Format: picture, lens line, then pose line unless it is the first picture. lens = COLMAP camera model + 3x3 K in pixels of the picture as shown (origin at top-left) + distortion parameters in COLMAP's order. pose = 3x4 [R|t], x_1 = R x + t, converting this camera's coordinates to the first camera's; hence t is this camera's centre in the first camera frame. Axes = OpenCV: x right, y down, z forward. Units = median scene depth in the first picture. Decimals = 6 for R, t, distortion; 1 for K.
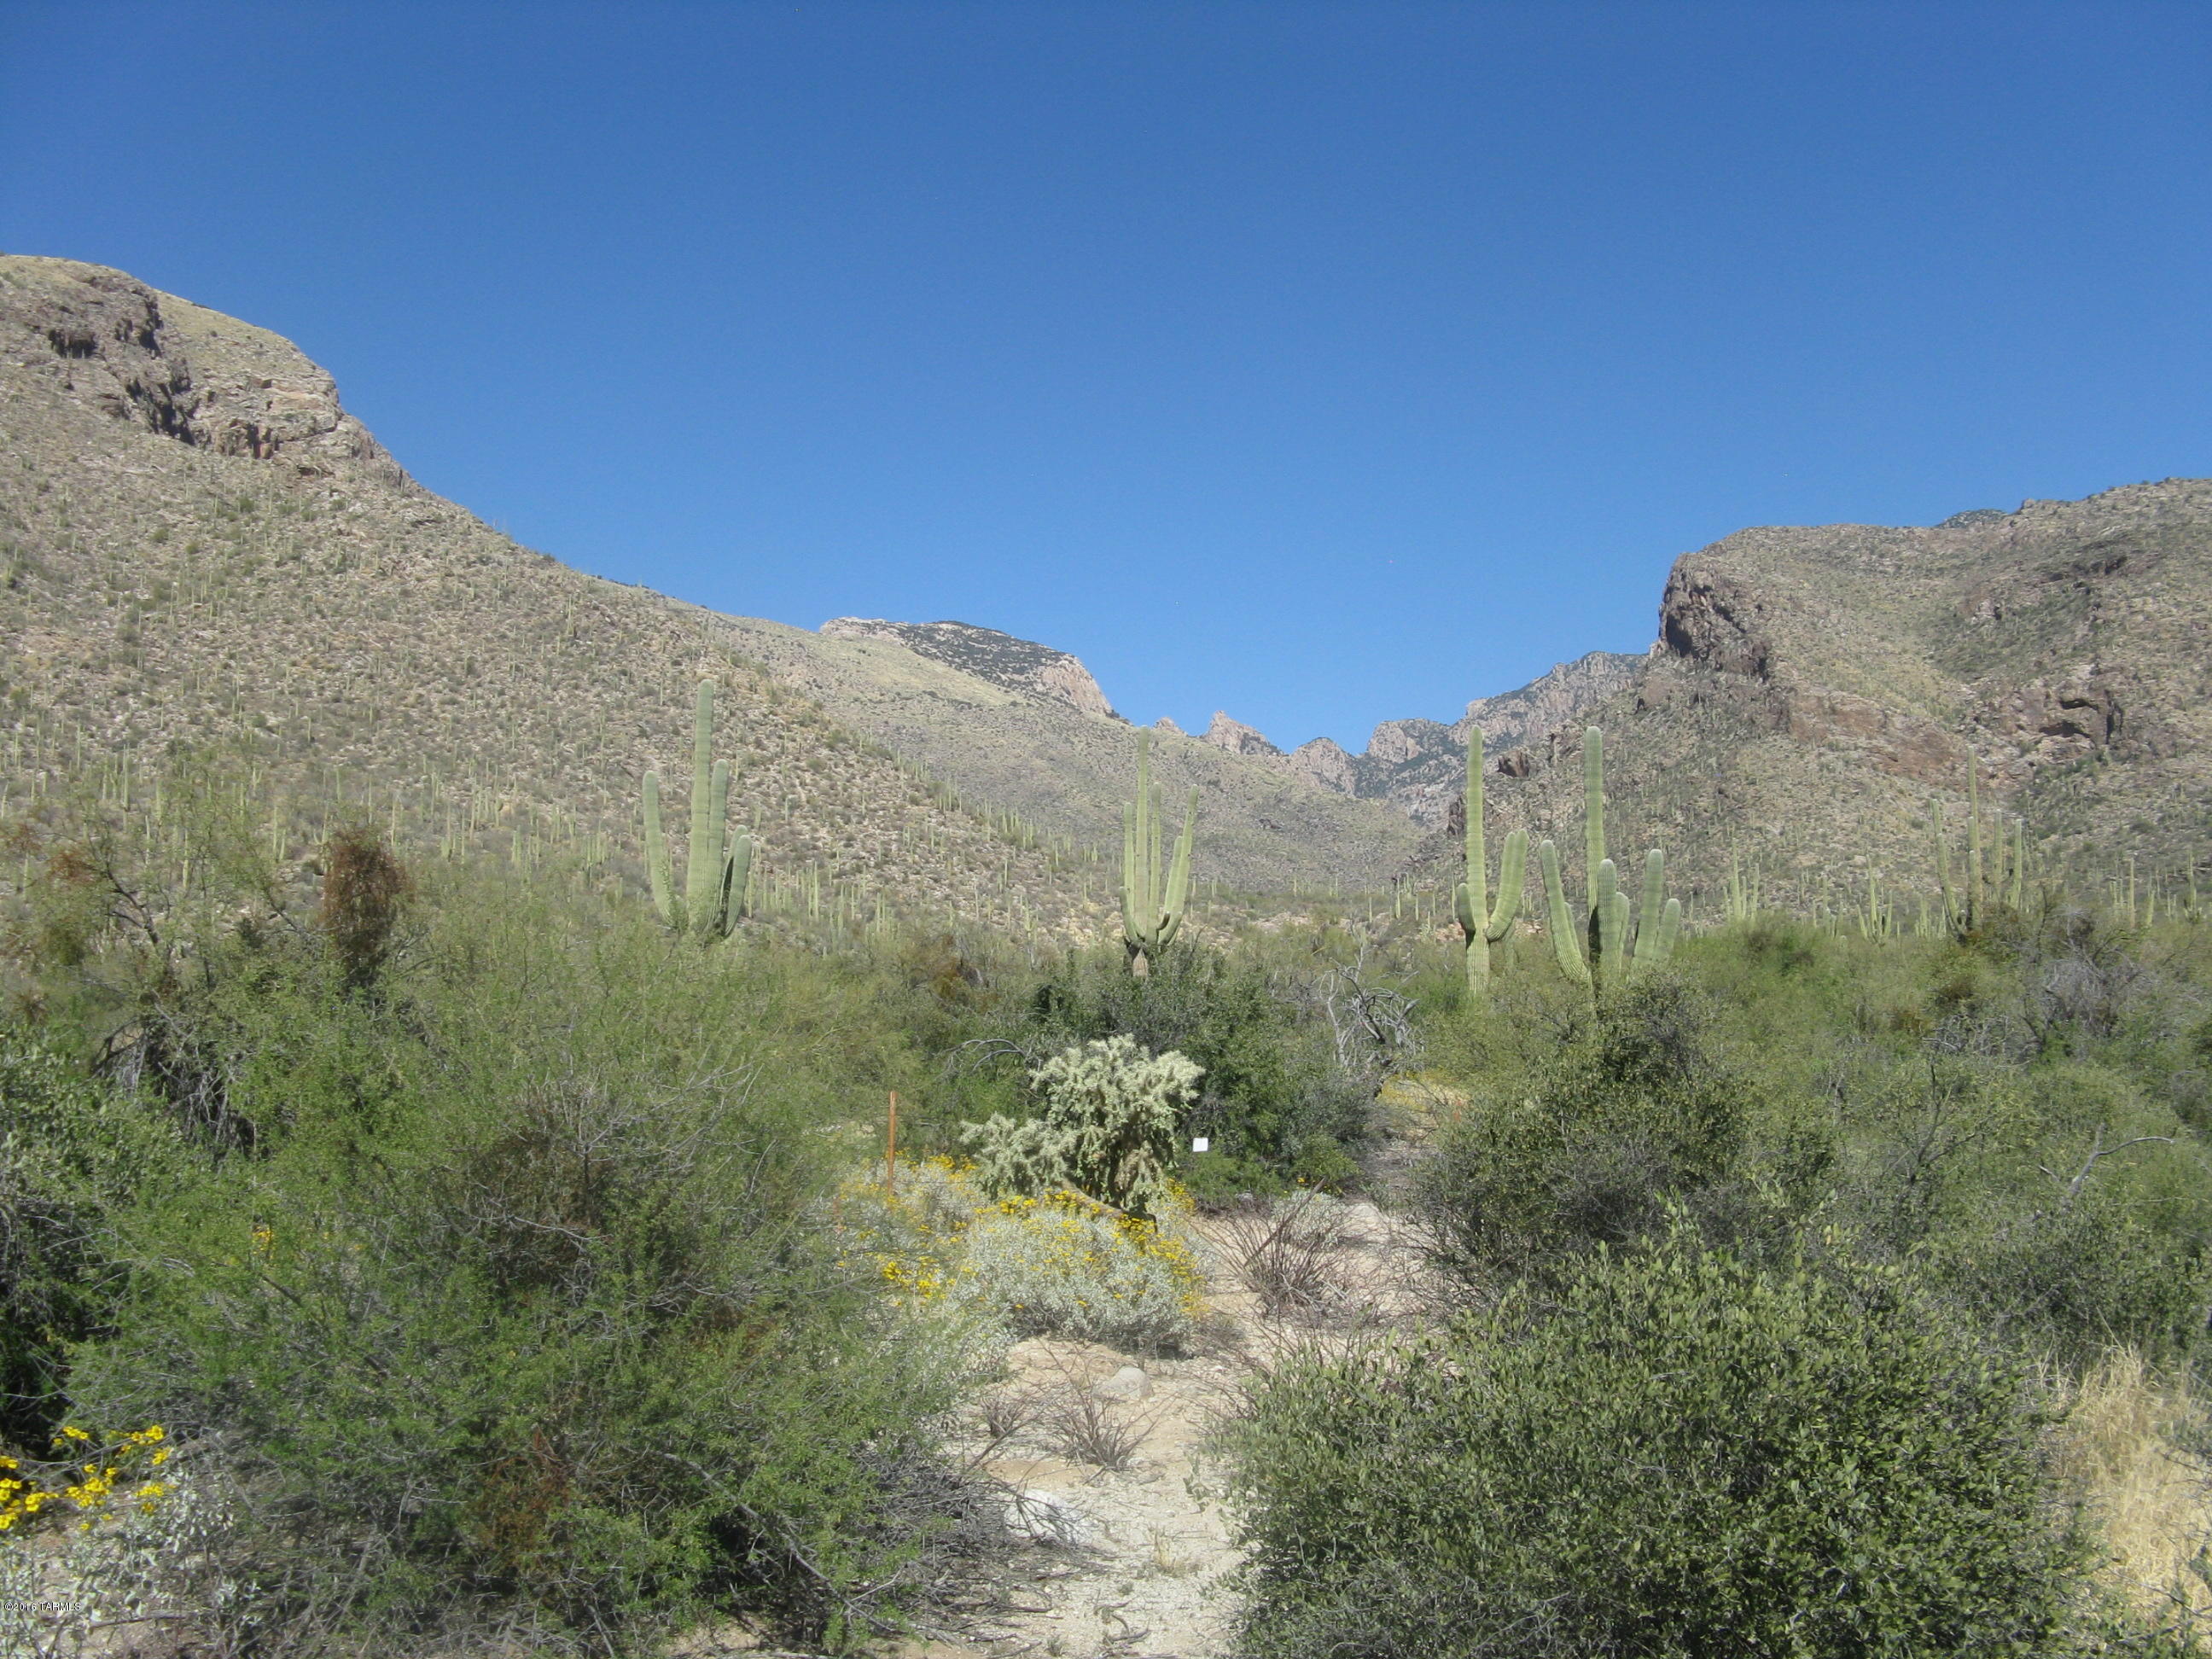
lens RADIAL K [[2278.6, 0, 1106.0], [0, 2278.6, 829.5], [0, 0, 1]] dist [-0.198873, 0.241481]
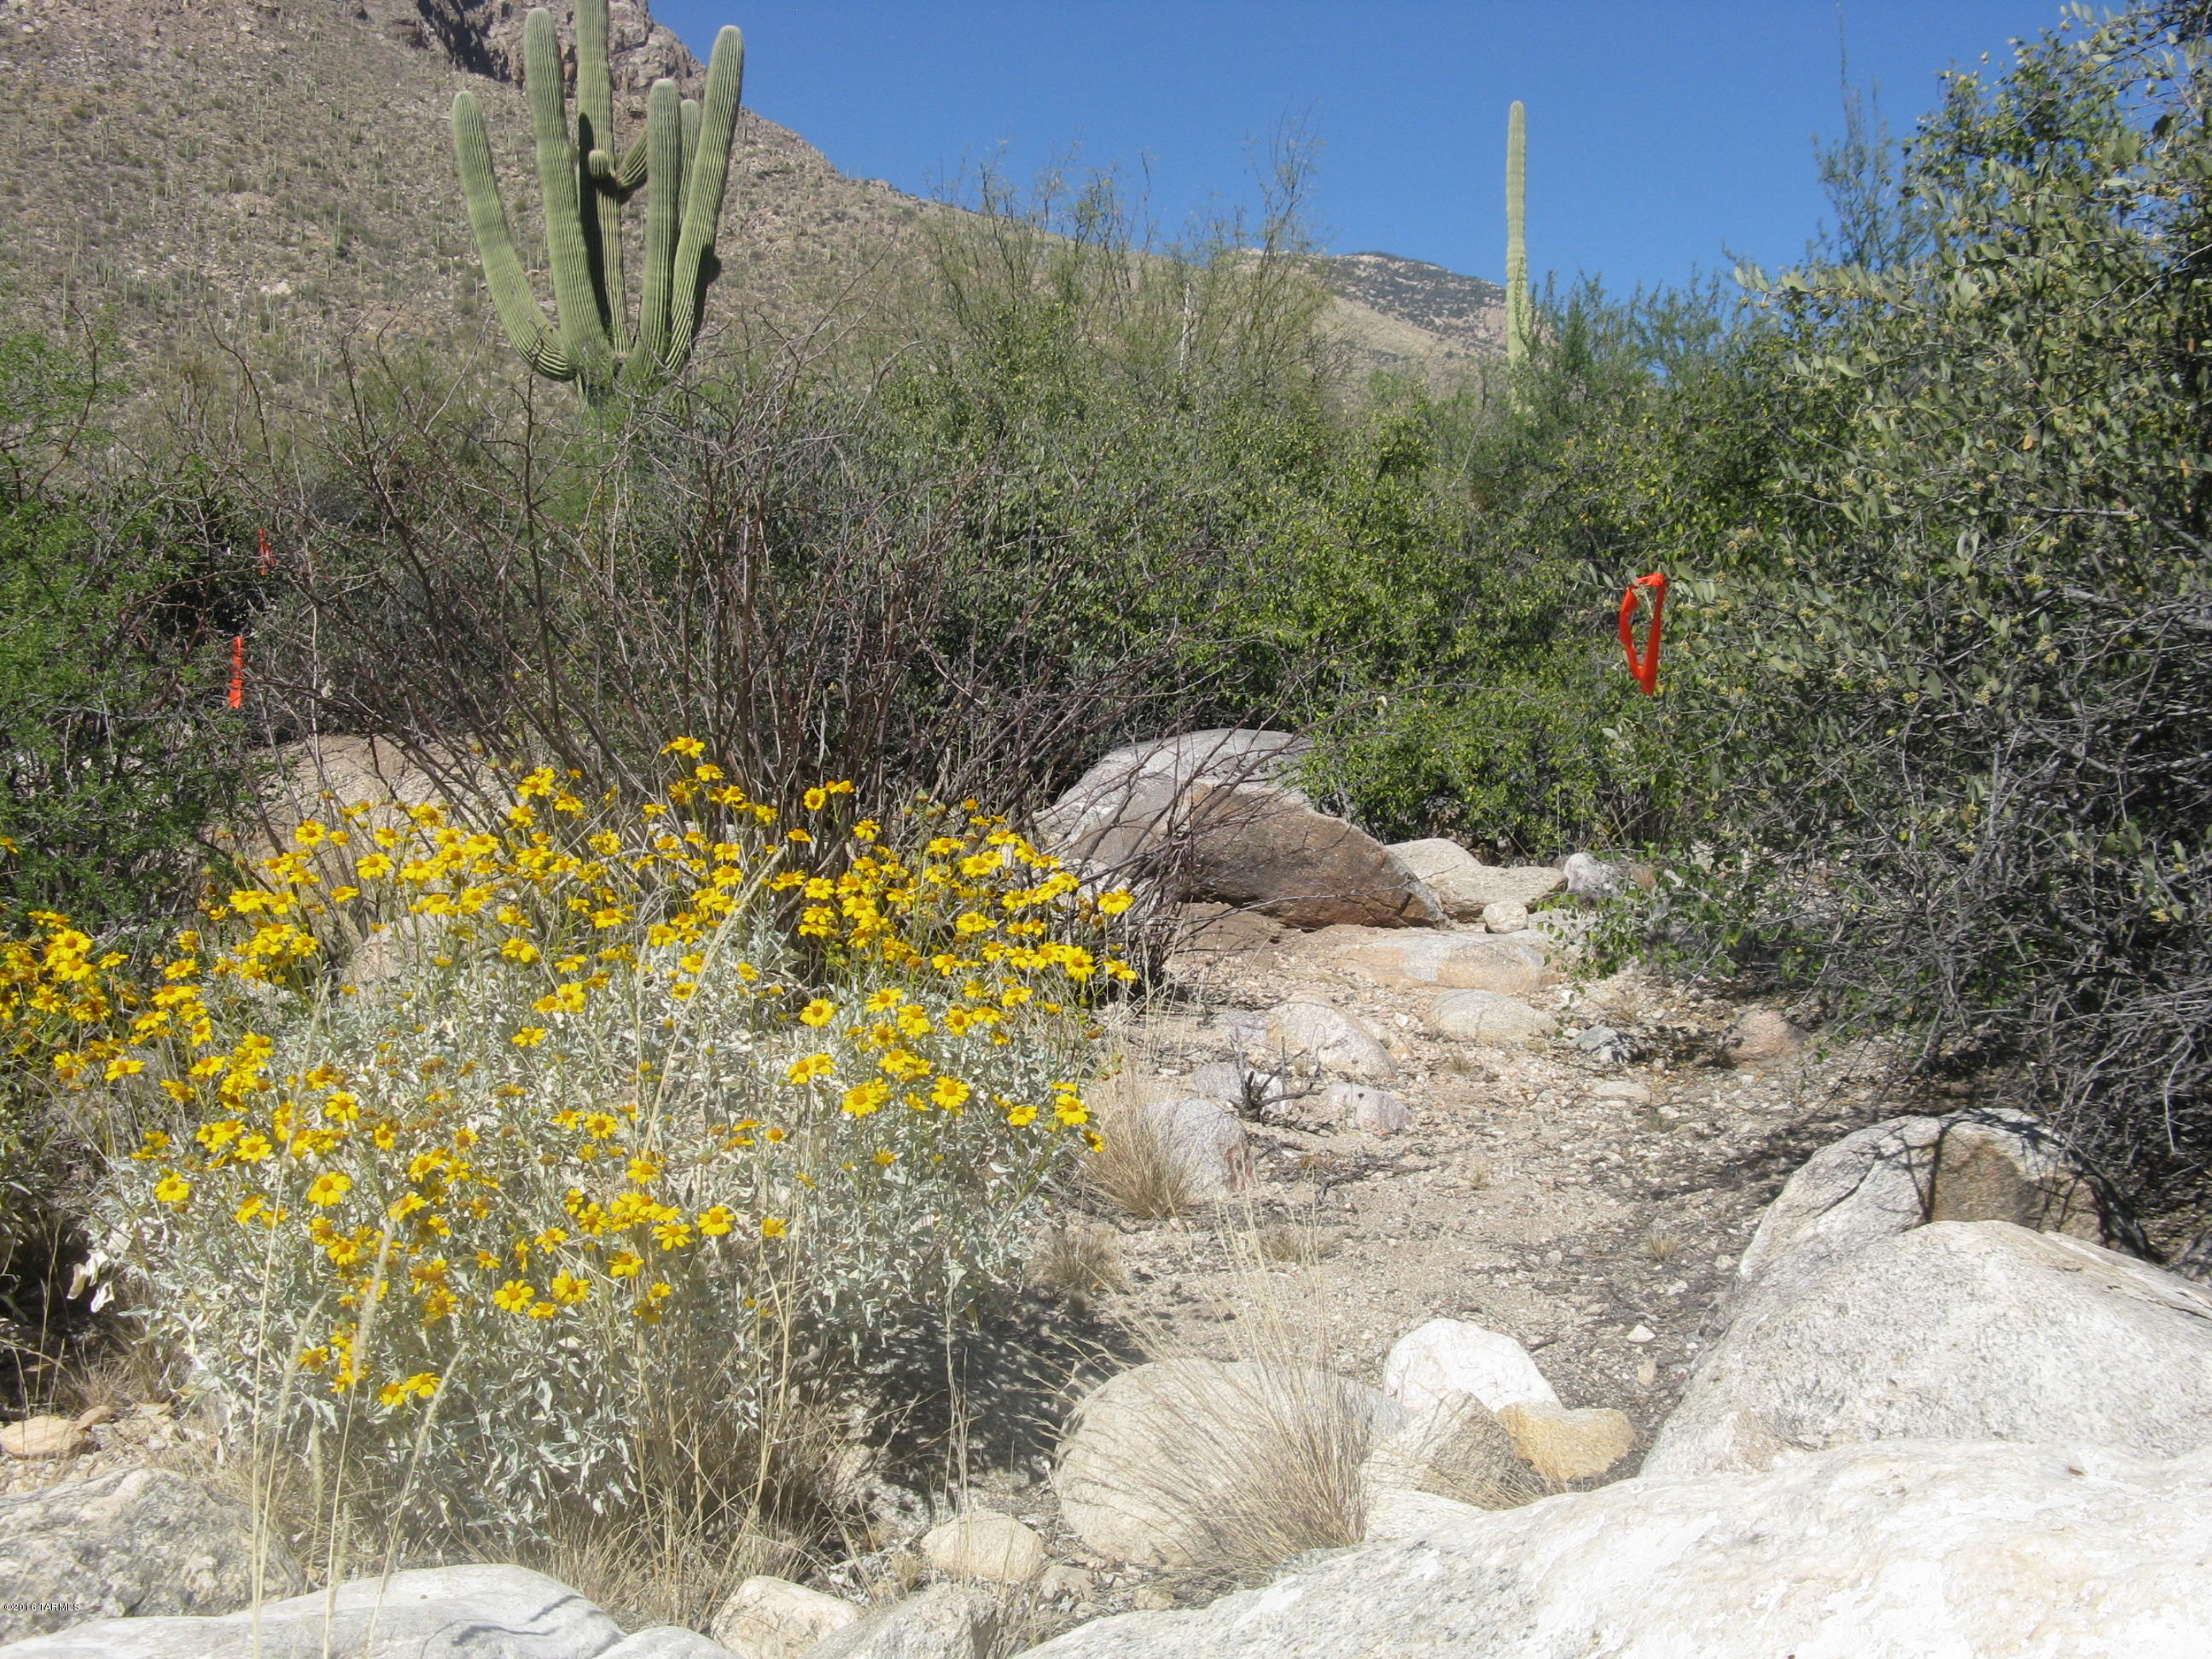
lens RADIAL K [[2765.3, 0, 1103.9], [0, 2765.3, 879.7], [0, 0, 1]] dist [-0.150095, 0.322083]
pose [[0.986415, 0.021743, -0.162830, 0.014588], [0.000296, 0.990966, 0.134116, -0.002480], [0.164275, -0.132342, 0.977497, -0.099460]]
